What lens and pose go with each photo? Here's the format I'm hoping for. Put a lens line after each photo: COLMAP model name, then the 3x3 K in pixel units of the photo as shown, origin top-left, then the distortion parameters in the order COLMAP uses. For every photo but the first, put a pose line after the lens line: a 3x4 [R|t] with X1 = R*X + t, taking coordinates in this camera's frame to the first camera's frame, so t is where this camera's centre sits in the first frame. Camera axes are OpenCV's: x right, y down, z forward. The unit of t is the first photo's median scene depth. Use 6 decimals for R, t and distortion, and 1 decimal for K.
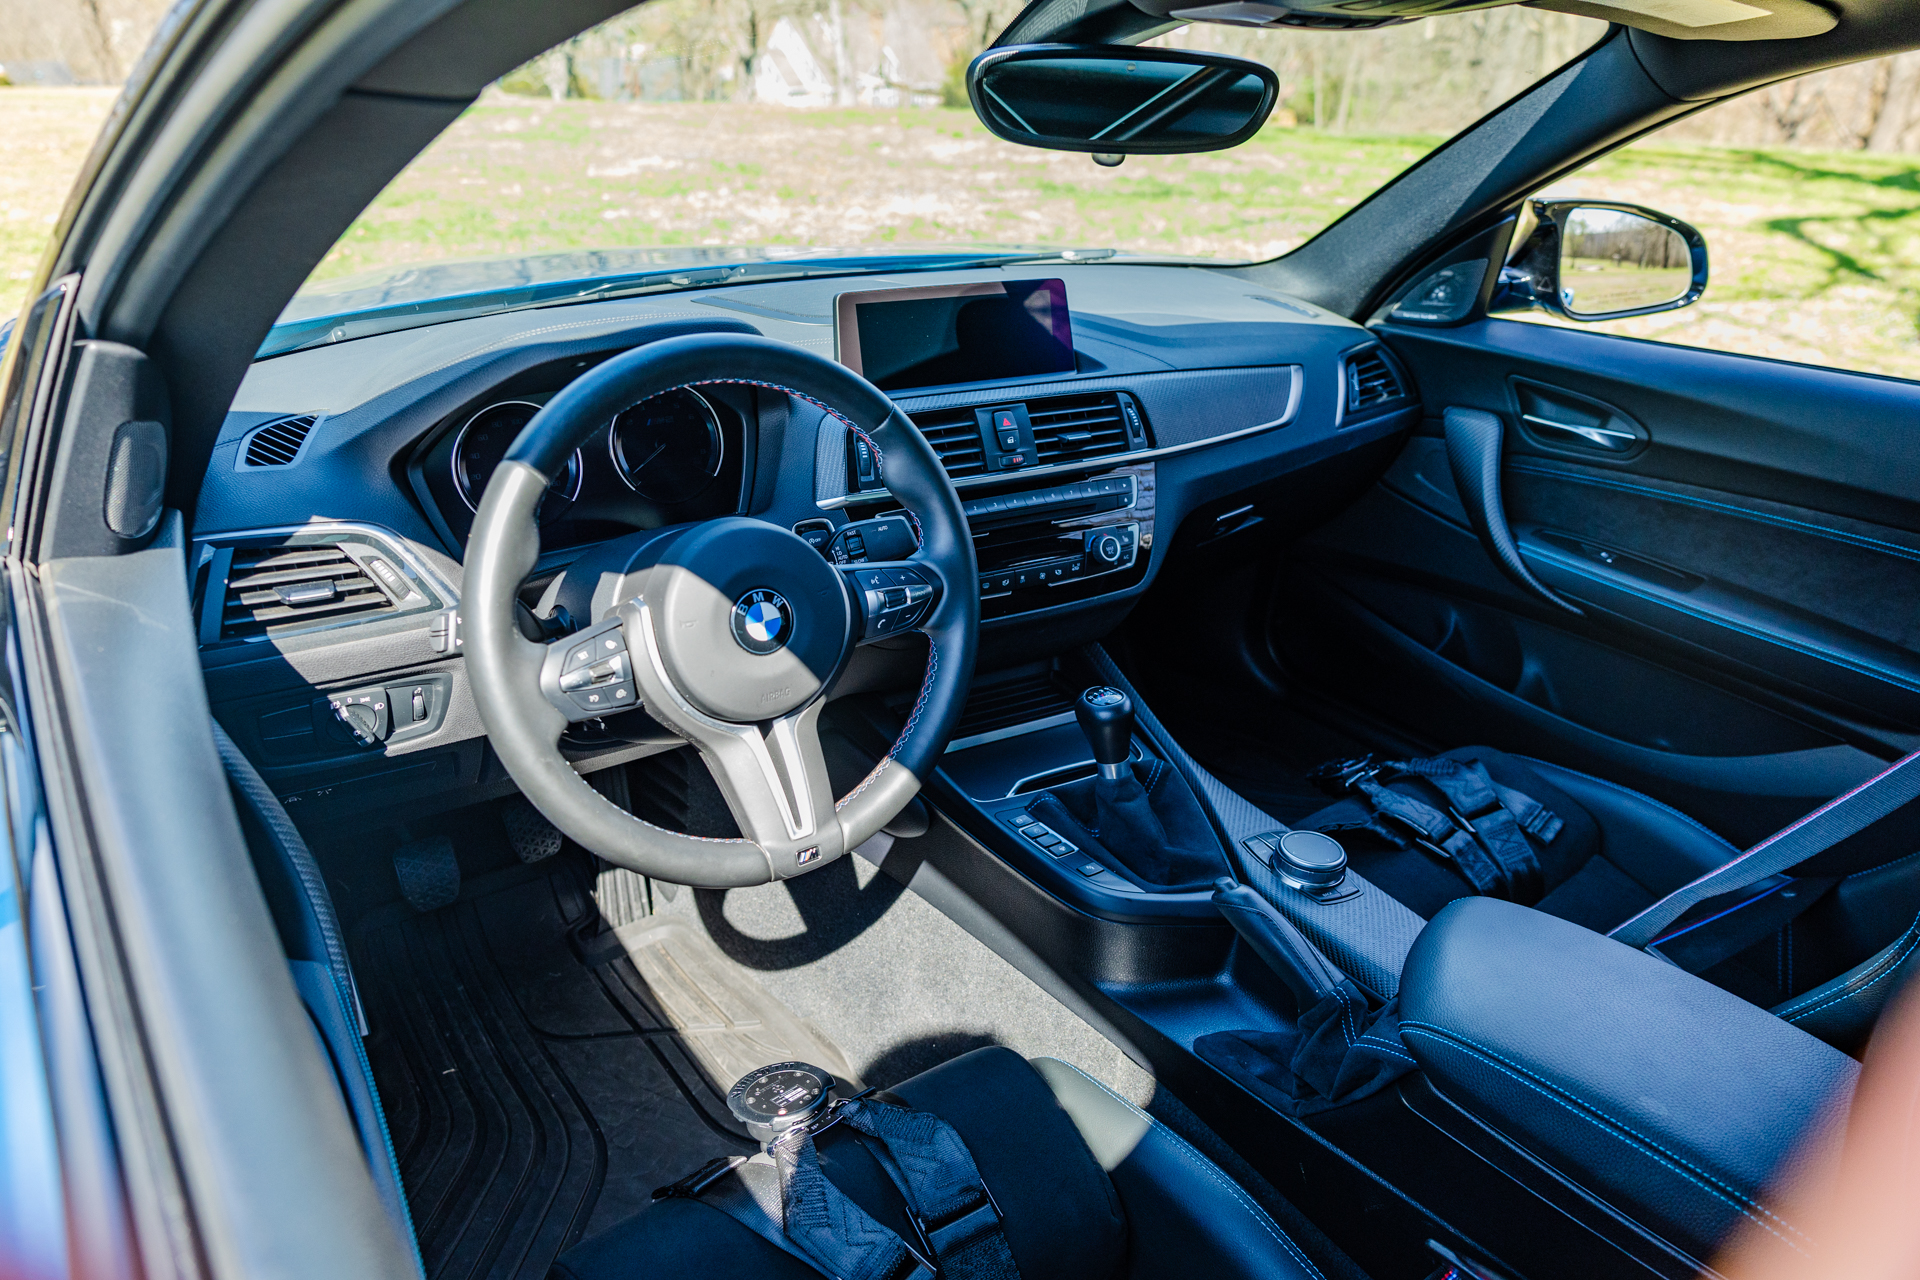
lens RADIAL K [[1267.0, 0, 956.6], [0, 1267.0, 647.9], [0, 0, 1]] dist [0.019484, 0.007932]
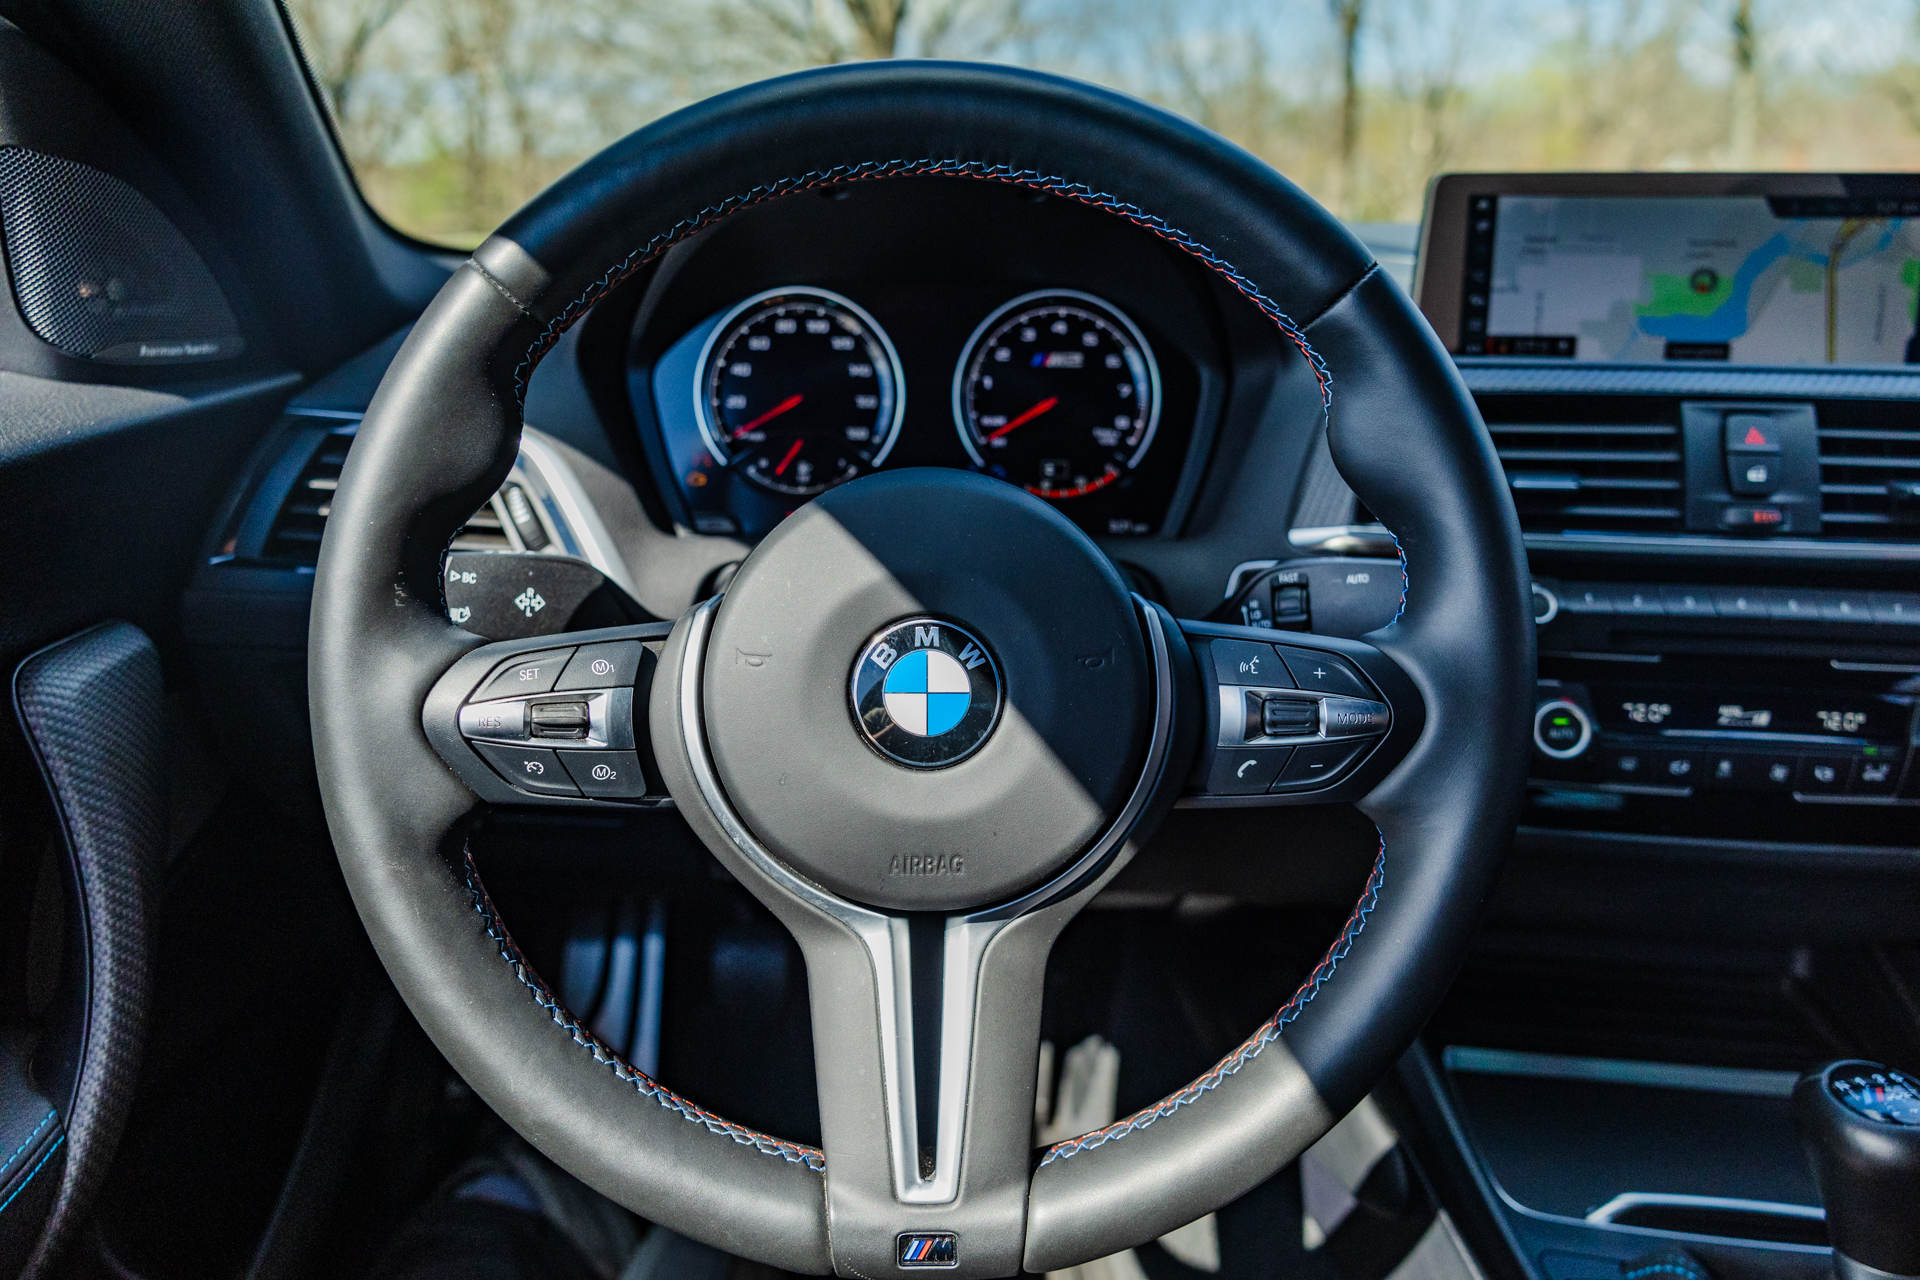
lens RADIAL K [[1267.0, 0, 971.1], [0, 1267.0, 634.2], [0, 0, 1]] dist [0.019484, 0.007932]
pose [[0.822630, 0.174768, -0.541051, 0.057617], [-0.232713, 0.971725, -0.039941, -0.016053], [0.518772, 0.158766, 0.840041, 0.379700]]
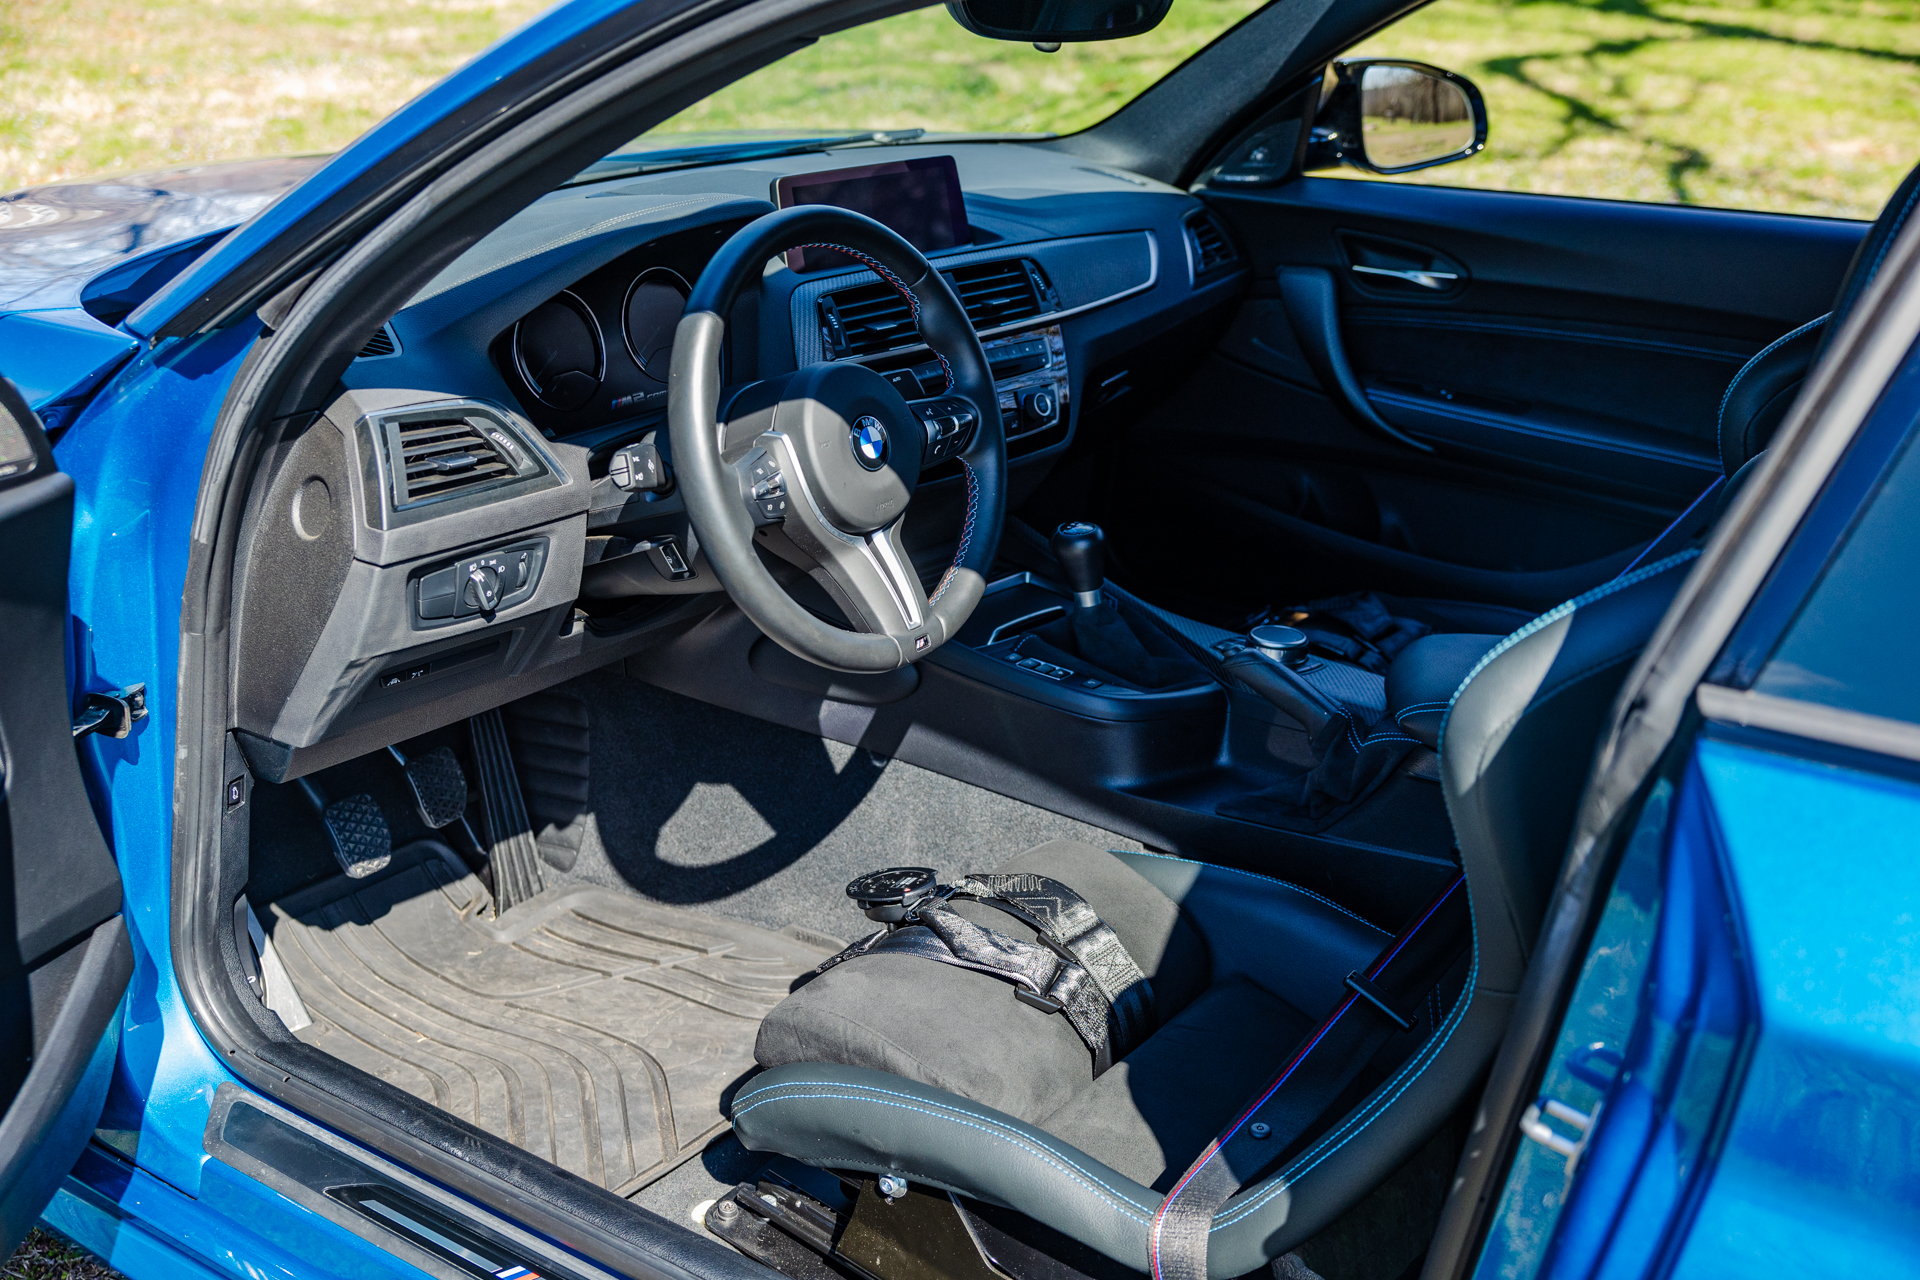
lens RADIAL K [[2079.1, 0, 959.1], [0, 2079.1, 630.5], [0, 0, 1]] dist [0.061106, 0.000000]
pose [[0.951667, -0.116982, 0.283980, -0.389195], [0.137132, 0.989183, -0.052072, 0.159793], [-0.274817, 0.088498, 0.957415, -0.524155]]
